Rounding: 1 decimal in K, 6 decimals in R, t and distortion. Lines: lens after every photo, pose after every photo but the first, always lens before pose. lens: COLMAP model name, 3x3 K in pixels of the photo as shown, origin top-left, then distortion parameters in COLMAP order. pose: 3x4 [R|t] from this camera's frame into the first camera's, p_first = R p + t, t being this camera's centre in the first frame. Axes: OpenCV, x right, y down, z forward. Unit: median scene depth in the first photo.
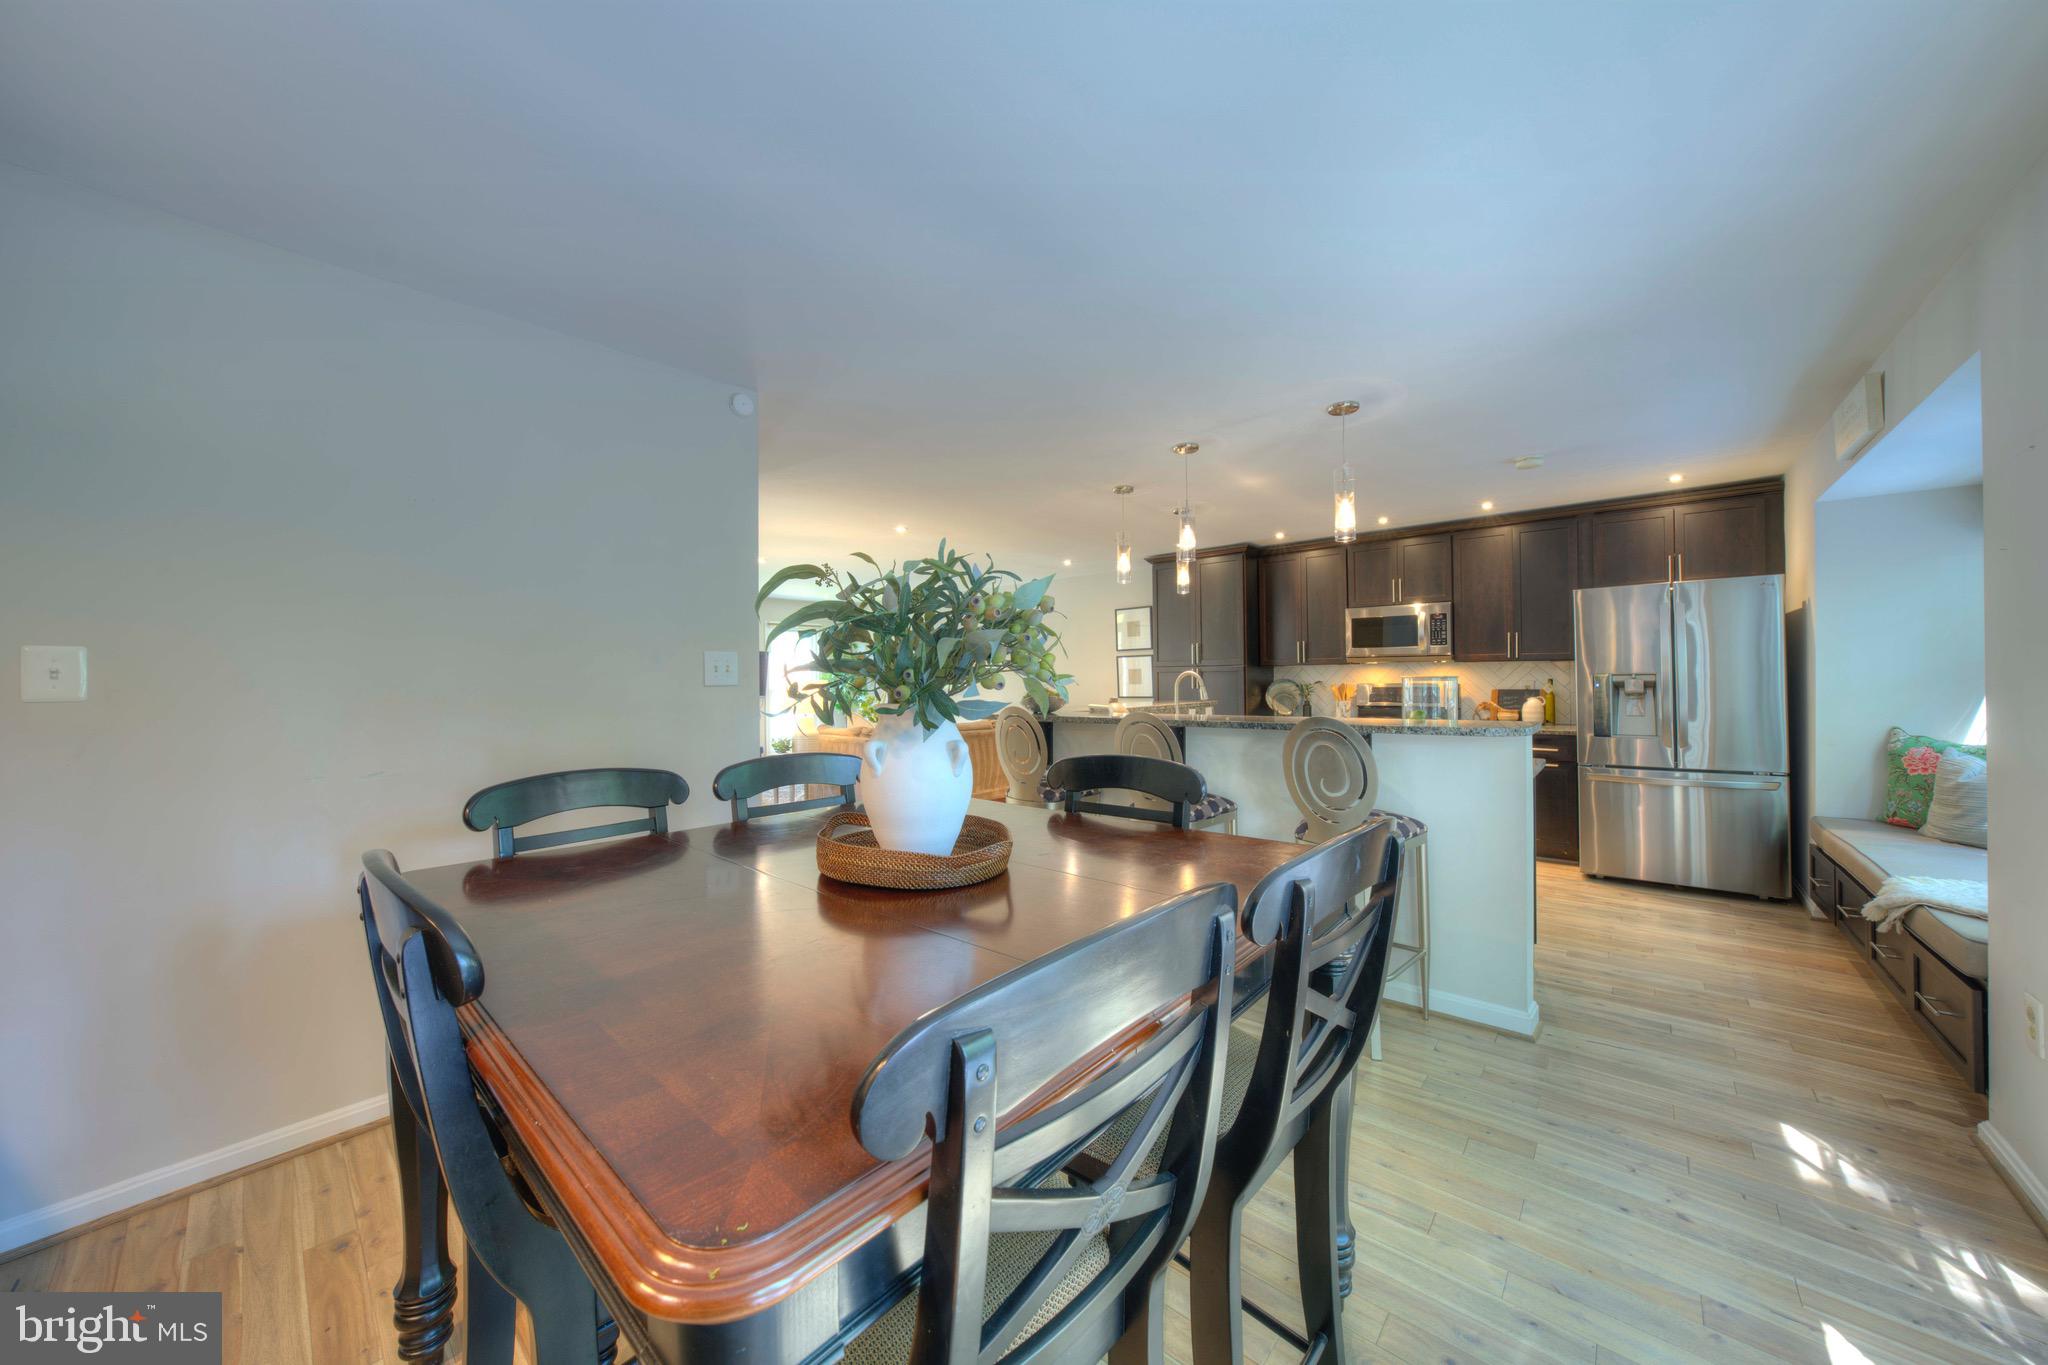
lens RADIAL K [[703.4, 0, 1018.0], [0, 703.4, 670.2], [0, 0, 1]] dist [-0.022998, 0.002012]
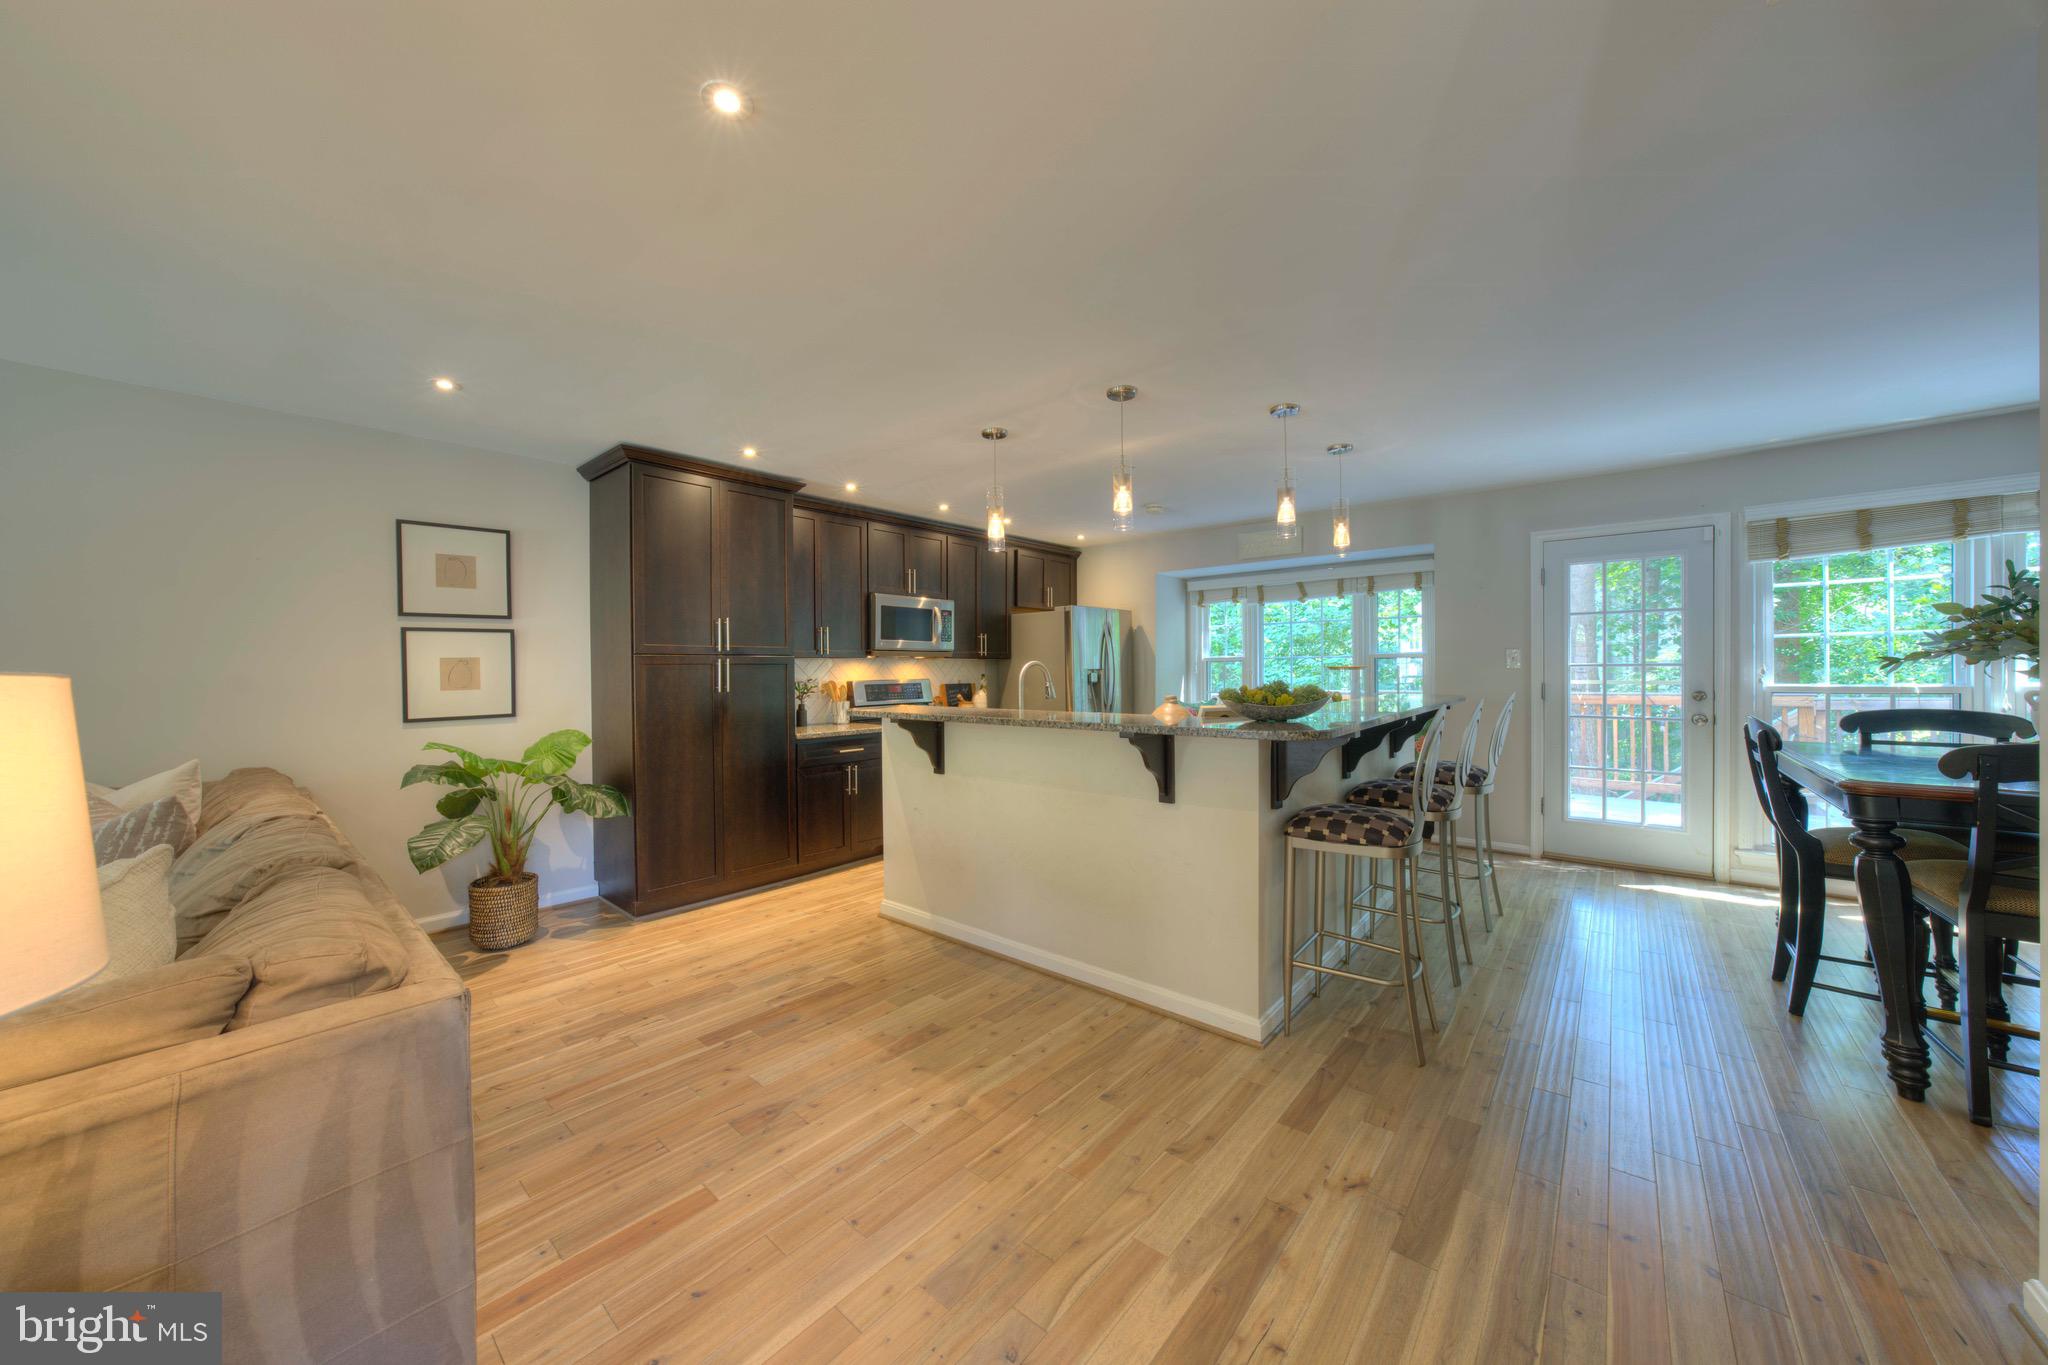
lens RADIAL K [[703.4, 0, 1019.1], [0, 703.4, 674.8], [0, 0, 1]] dist [-0.022998, 0.002012]
pose [[-0.003623, -0.006800, 0.999970, -0.389442], [-0.000222, 0.999977, 0.006799, 0.006248], [-0.999993, -0.000197, -0.003625, 0.833054]]
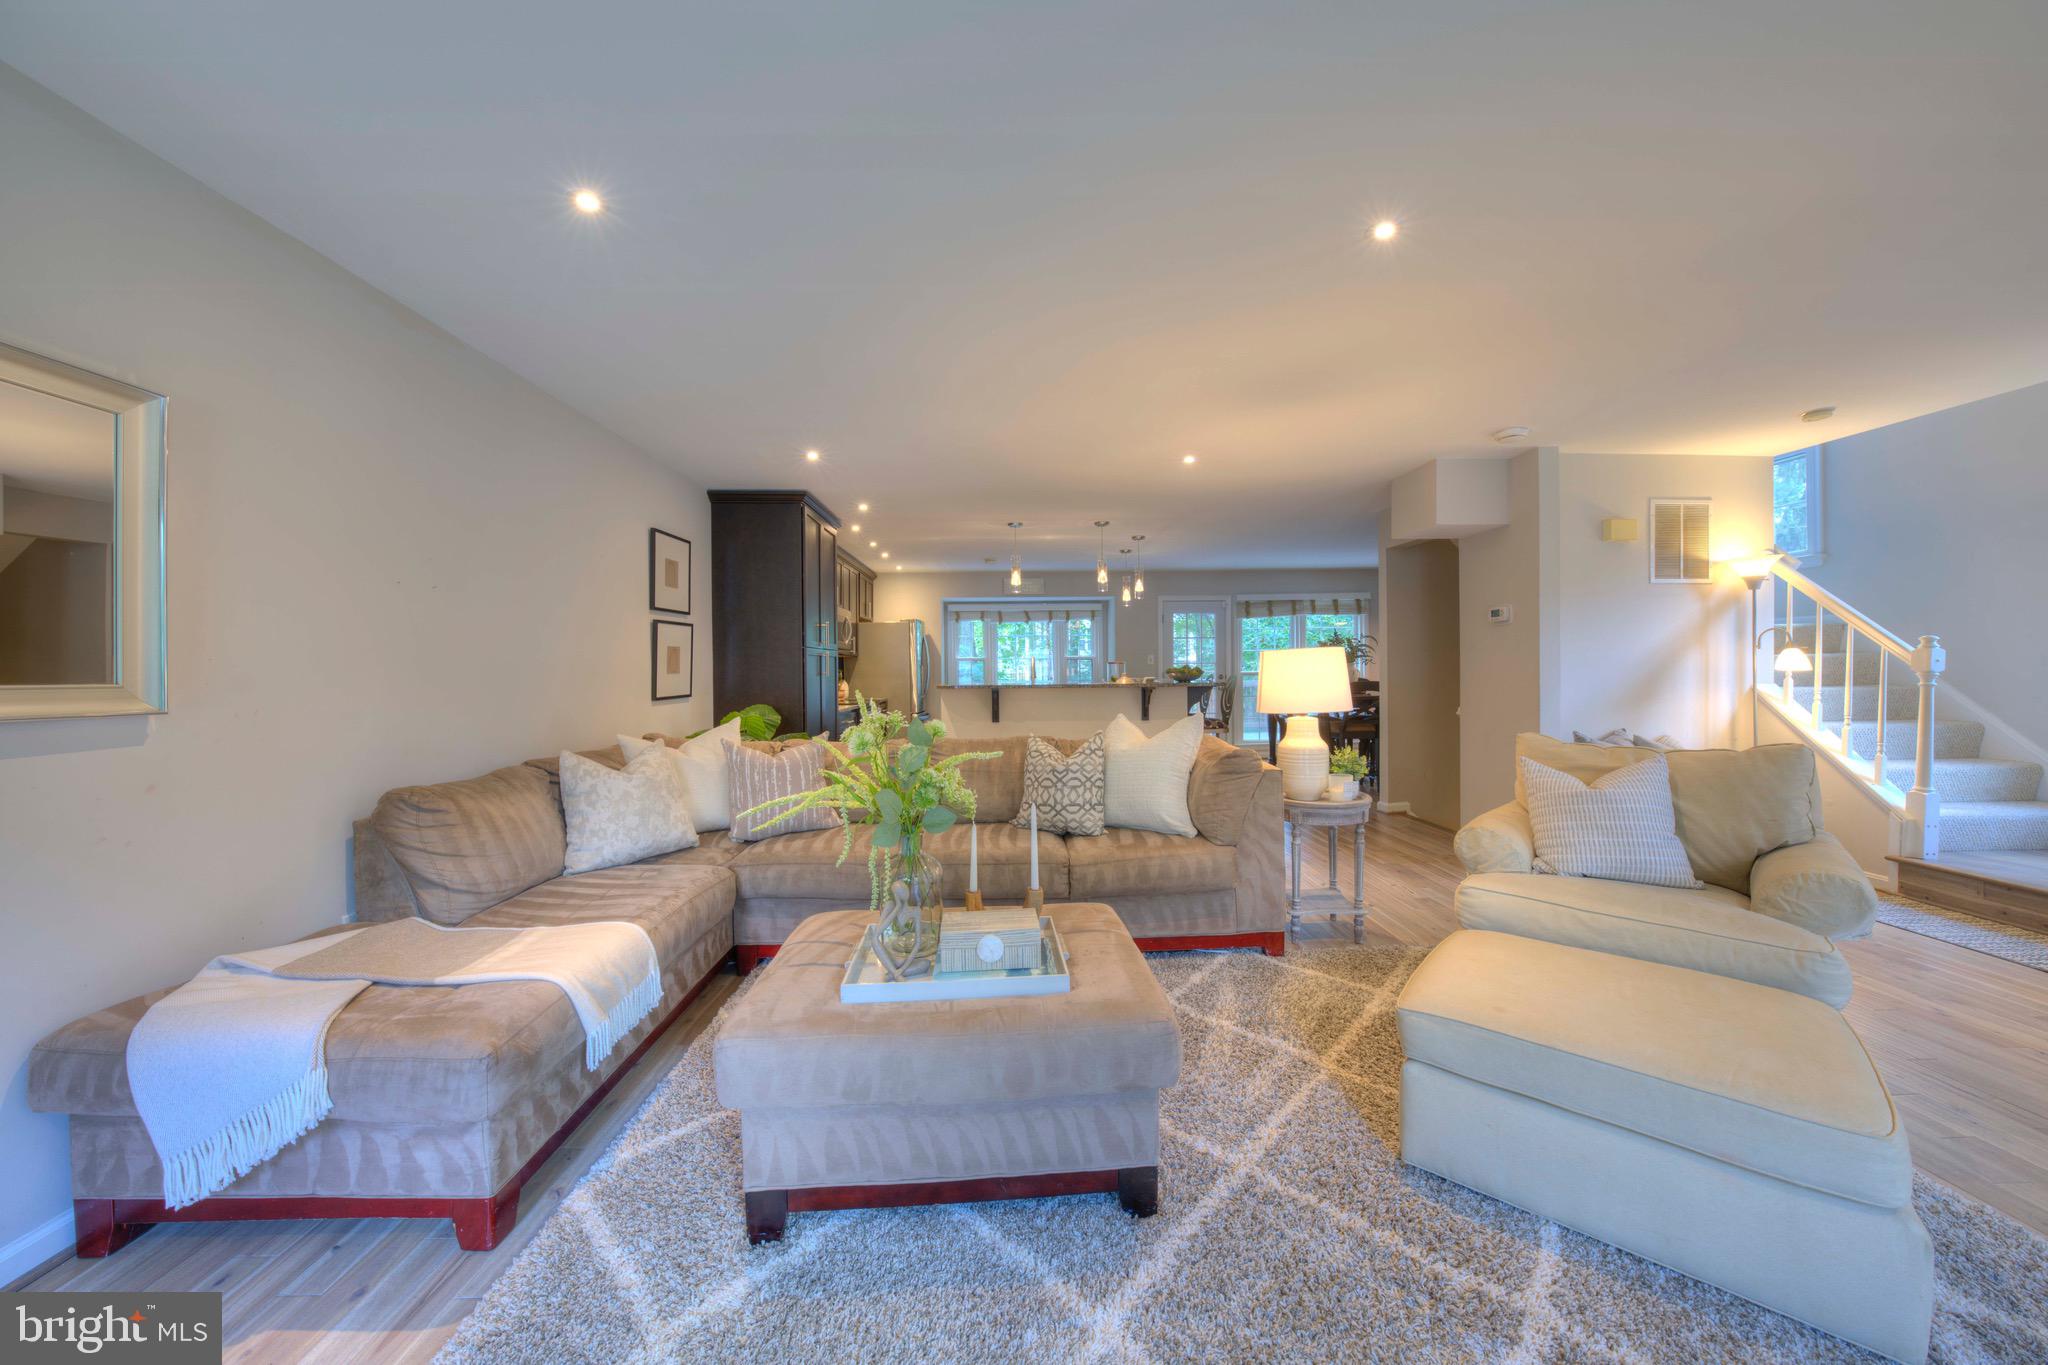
lens RADIAL K [[703.4, 0, 1021.4], [0, 703.4, 676.1], [0, 0, 1]] dist [-0.022998, 0.002012]
pose [[-0.670914, 0.002361, 0.741532, -0.563038], [0.003717, 0.999993, 0.000180, 0.027721], [-0.741526, 0.002877, -0.670918, 1.540015]]
